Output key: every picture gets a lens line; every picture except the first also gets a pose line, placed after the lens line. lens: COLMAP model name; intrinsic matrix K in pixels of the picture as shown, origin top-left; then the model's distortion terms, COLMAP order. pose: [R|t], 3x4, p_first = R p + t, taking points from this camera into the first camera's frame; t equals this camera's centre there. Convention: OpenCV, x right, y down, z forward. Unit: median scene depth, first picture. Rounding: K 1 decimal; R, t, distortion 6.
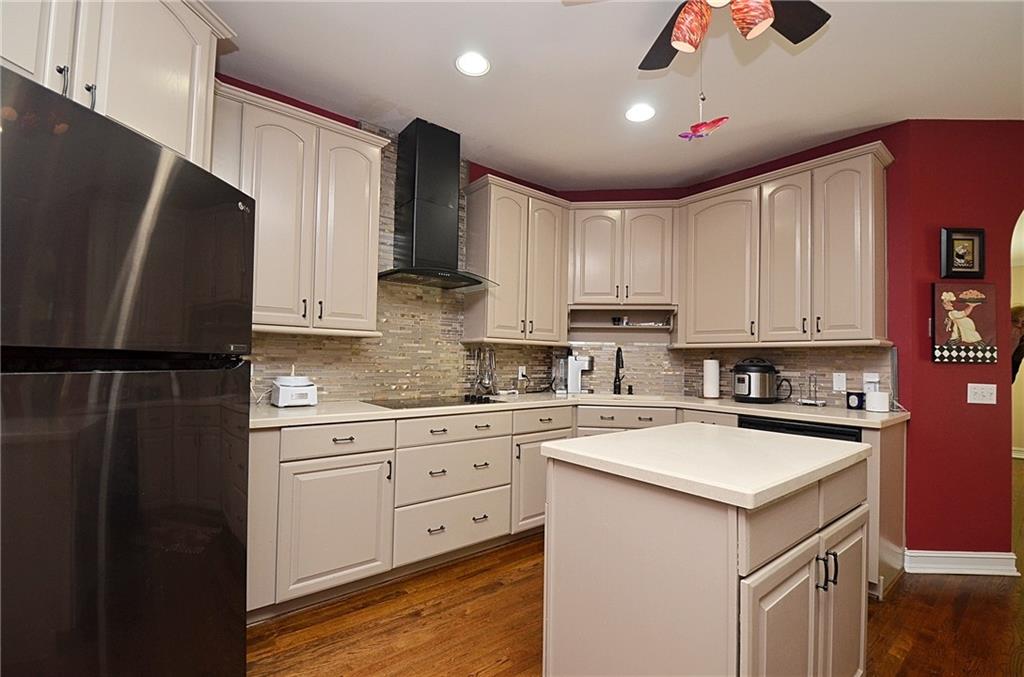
lens RADIAL K [[460.2, 0, 509.5], [0, 460.2, 338.5], [0, 0, 1]] dist [0.003431, 0.000285]
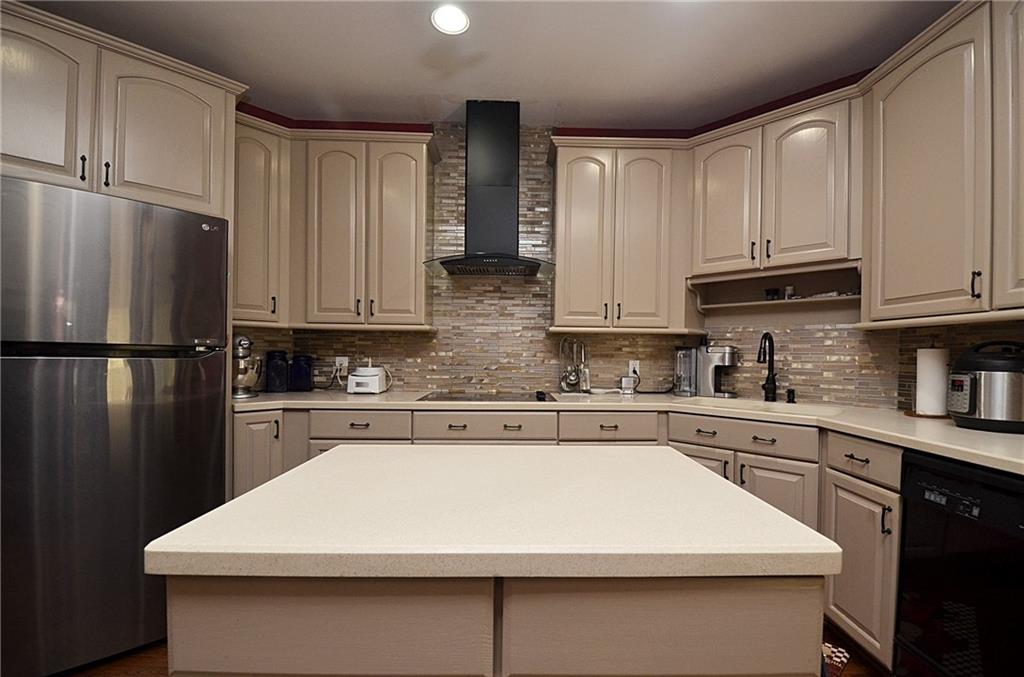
lens RADIAL K [[433.1, 0, 519.9], [0, 433.1, 355.0], [0, 0, 1]] dist [-0.022473, -0.001028]
pose [[0.779369, -0.004314, -0.626550, 0.369343], [0.030995, 0.999017, 0.031677, 0.021256], [0.625798, -0.044108, 0.778737, 0.290925]]
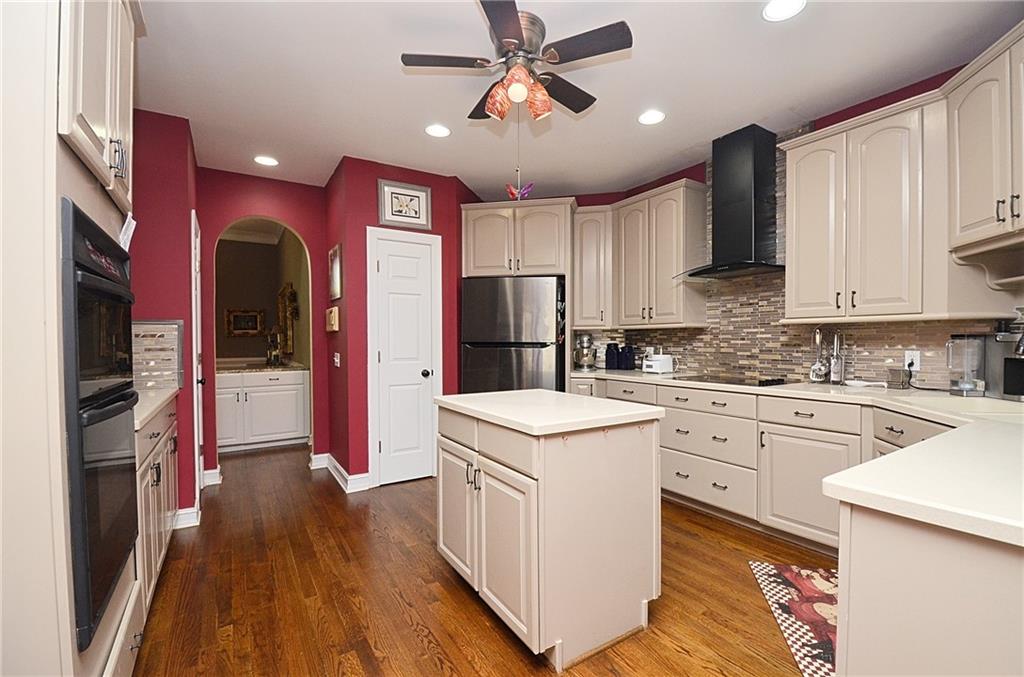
lens RADIAL K [[433.1, 0, 507.0], [0, 433.1, 343.2], [0, 0, 1]] dist [-0.022473, -0.001028]
pose [[-0.140774, -0.012304, -0.989965, 0.805047], [0.046295, 0.998747, -0.018996, 0.033695], [0.988959, -0.048505, -0.140028, 0.503081]]
